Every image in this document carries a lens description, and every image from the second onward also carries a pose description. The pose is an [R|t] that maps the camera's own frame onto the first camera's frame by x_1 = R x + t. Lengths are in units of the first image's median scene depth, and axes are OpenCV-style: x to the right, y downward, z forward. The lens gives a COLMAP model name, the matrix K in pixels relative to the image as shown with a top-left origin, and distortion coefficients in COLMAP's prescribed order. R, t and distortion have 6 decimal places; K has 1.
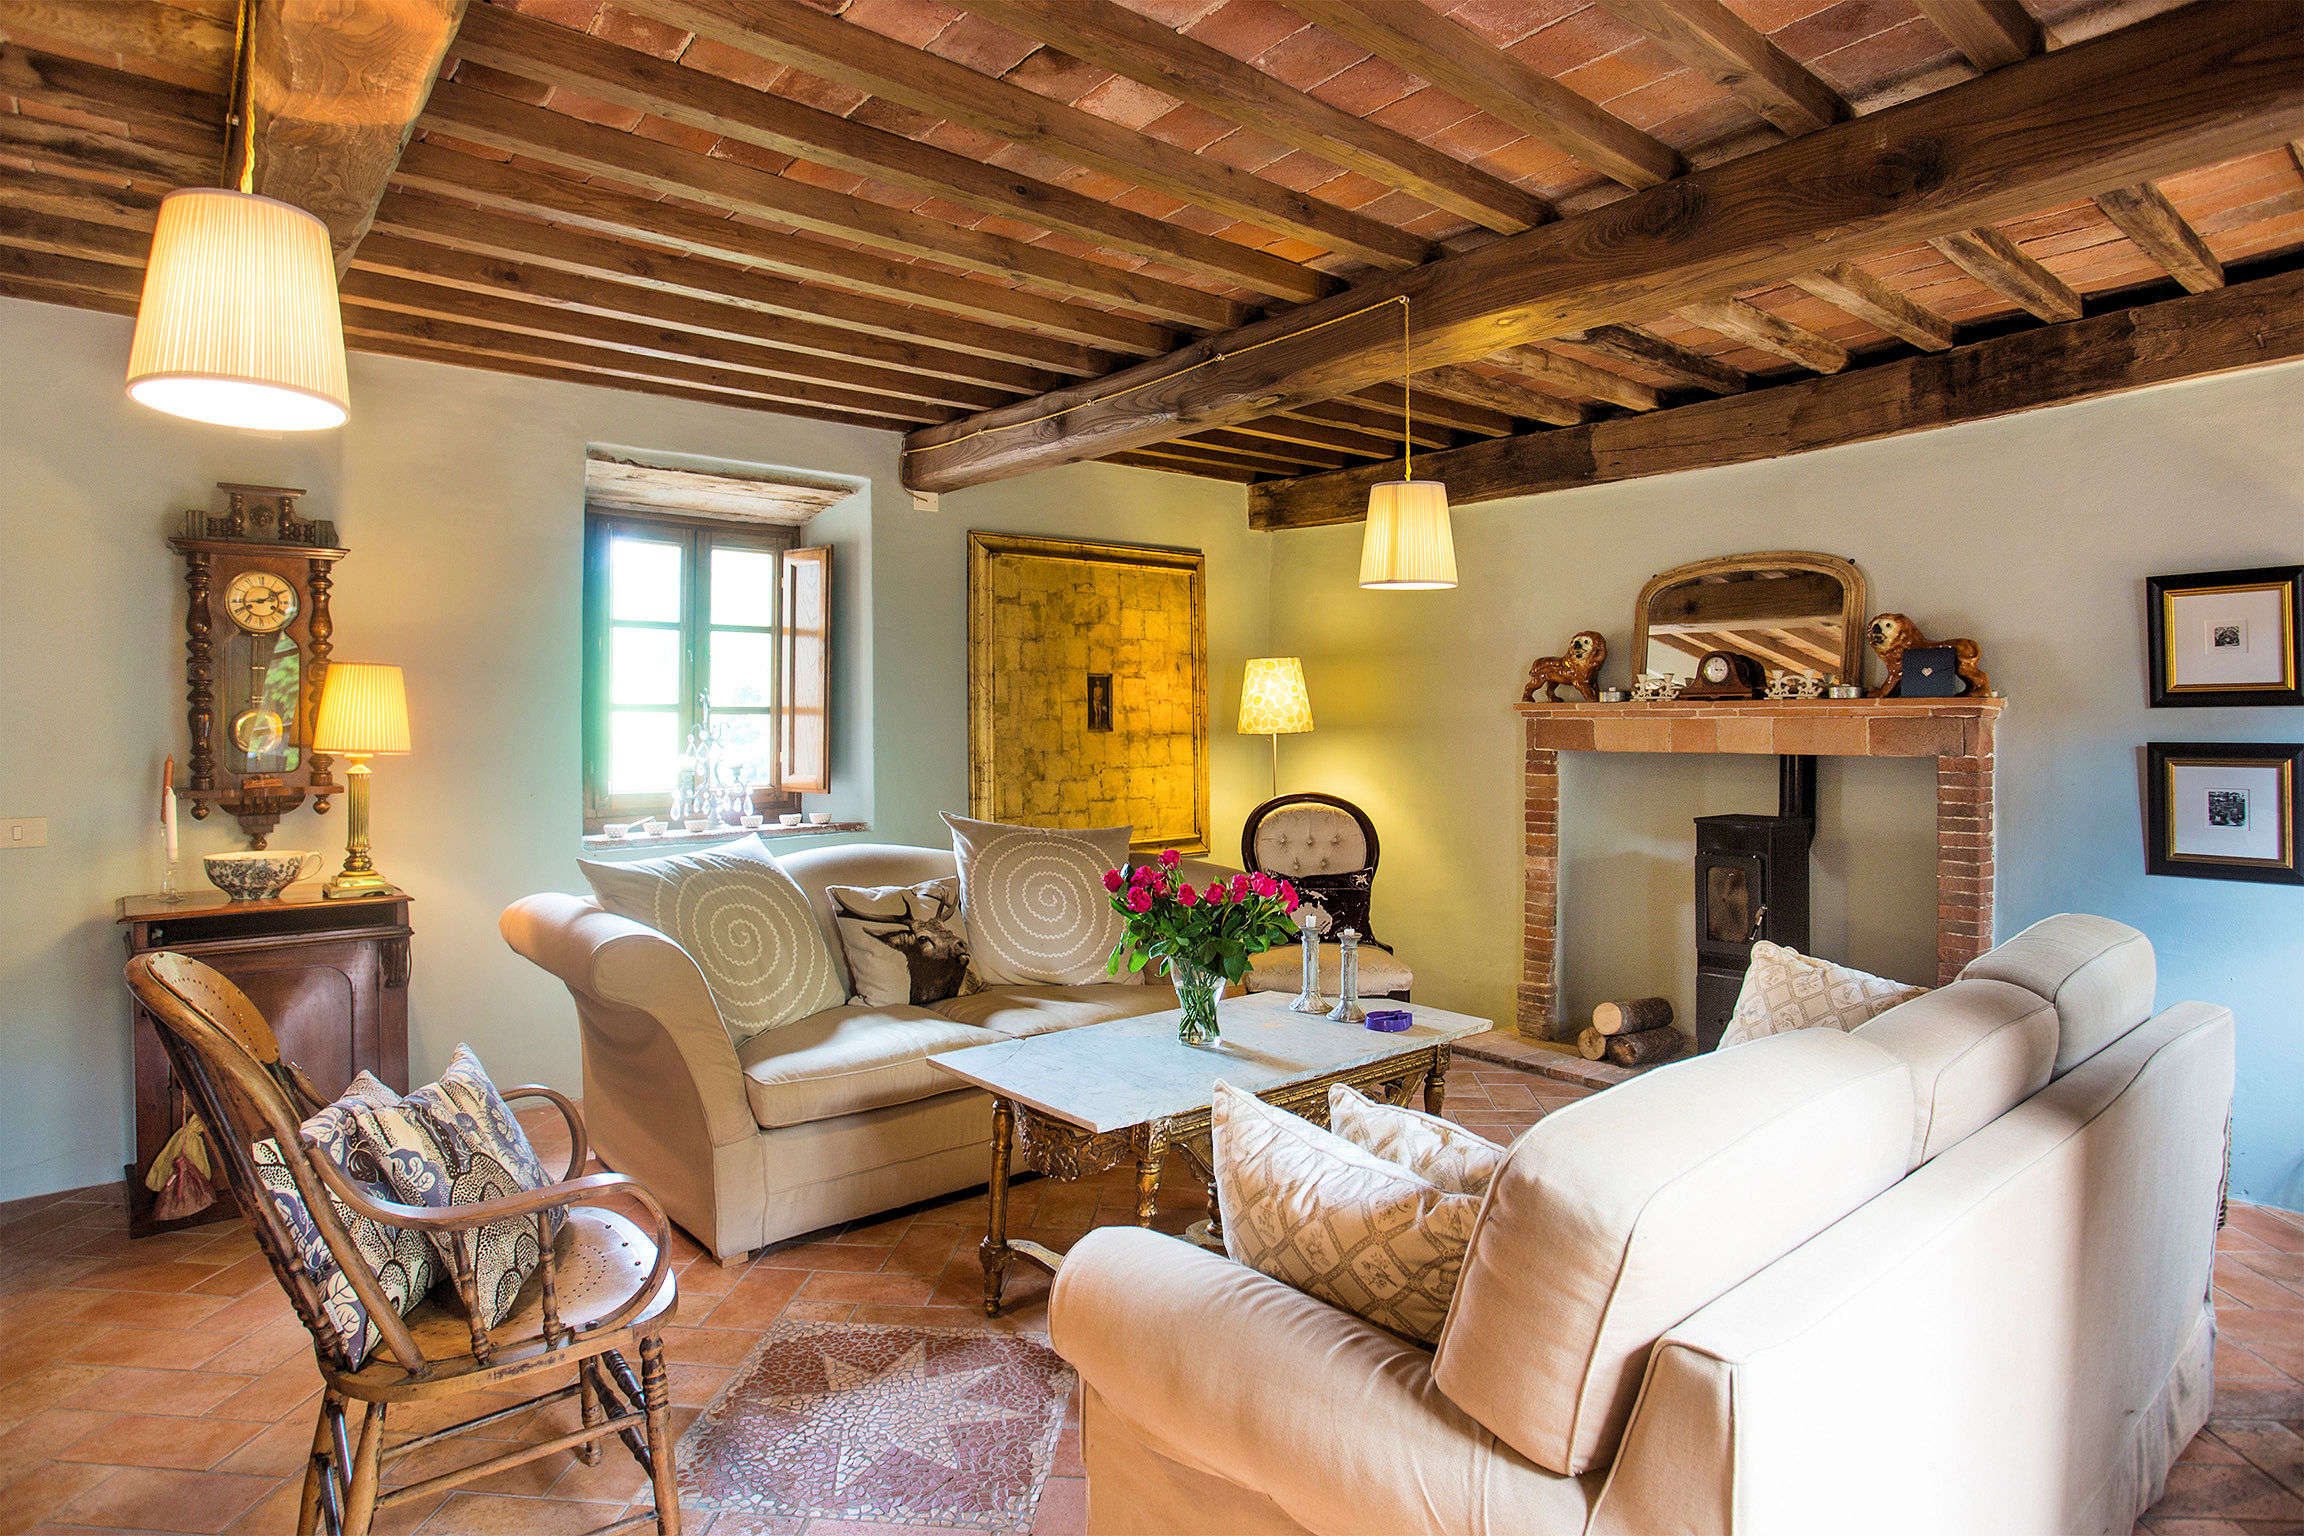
lens RADIAL K [[1276.6, 0, 1160.1], [0, 1276.6, 721.1], [0, 0, 1]] dist [0.001469, 0.000029]
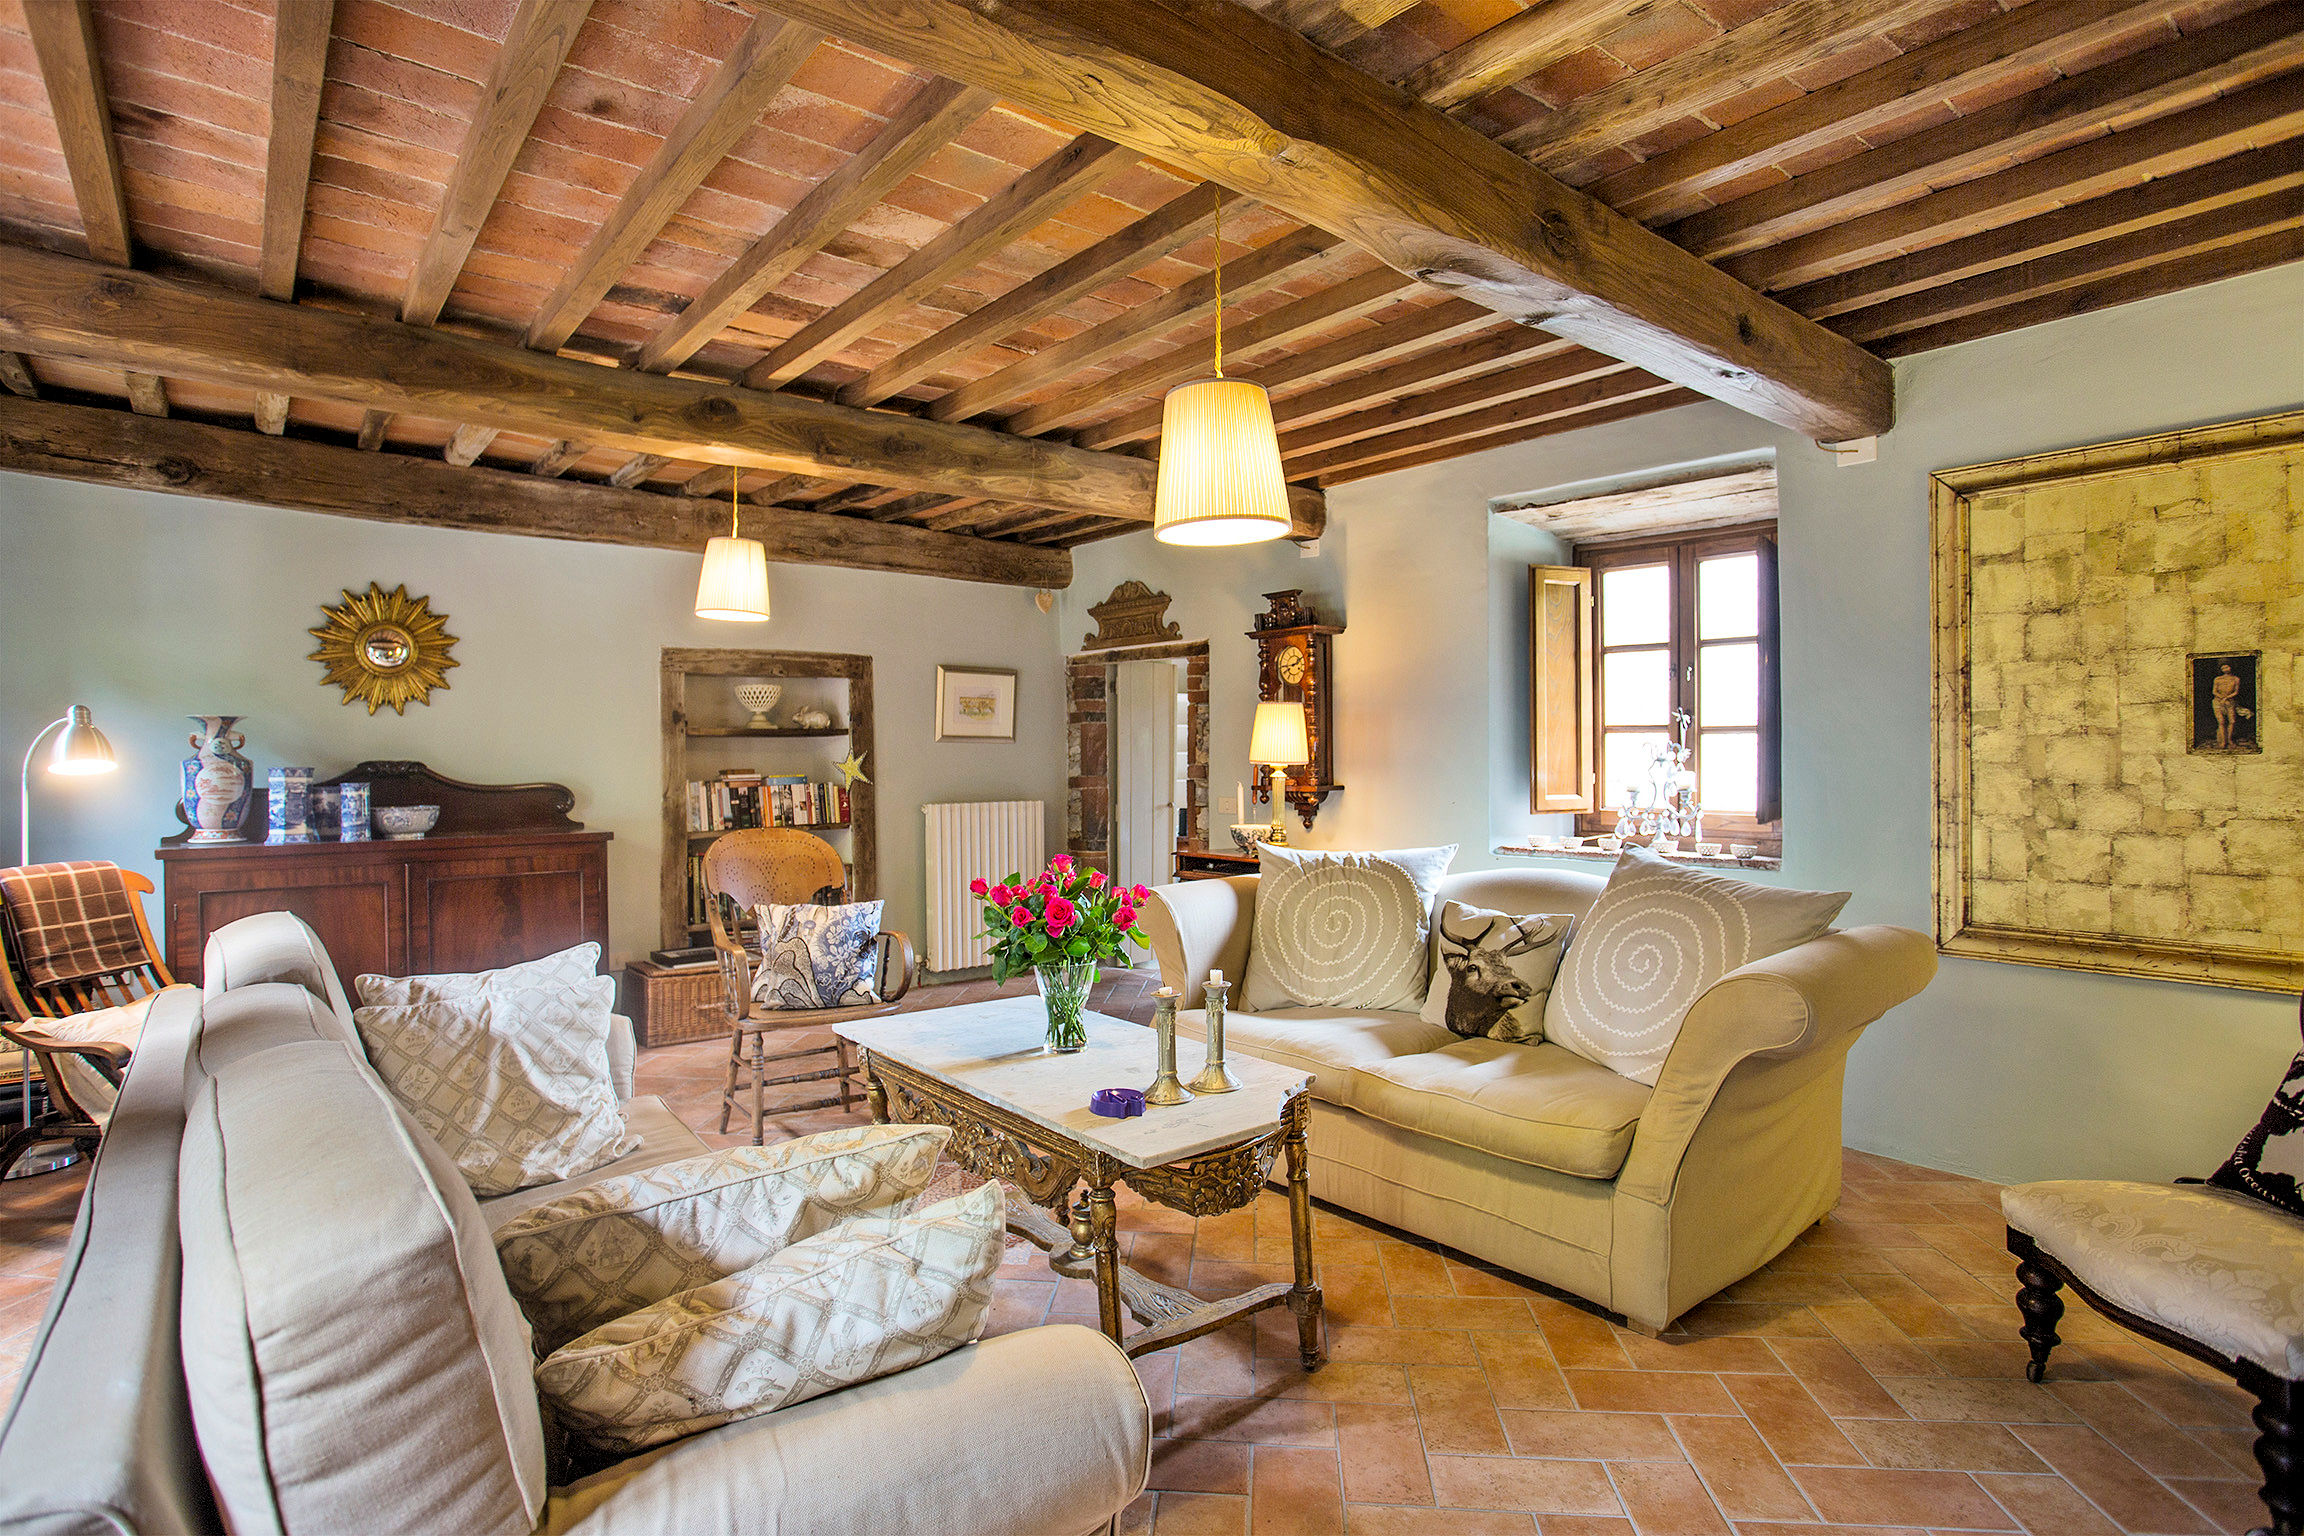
lens RADIAL K [[1190.2, 0, 1152.0], [0, 1190.2, 768.0], [0, 0, 1]] dist [-0.048246, 0.000688]
pose [[-0.006362, 0.009692, -0.999933, 0.494168], [-0.002789, 0.999949, 0.009710, 0.011720], [0.999976, 0.002850, -0.006335, 0.554772]]
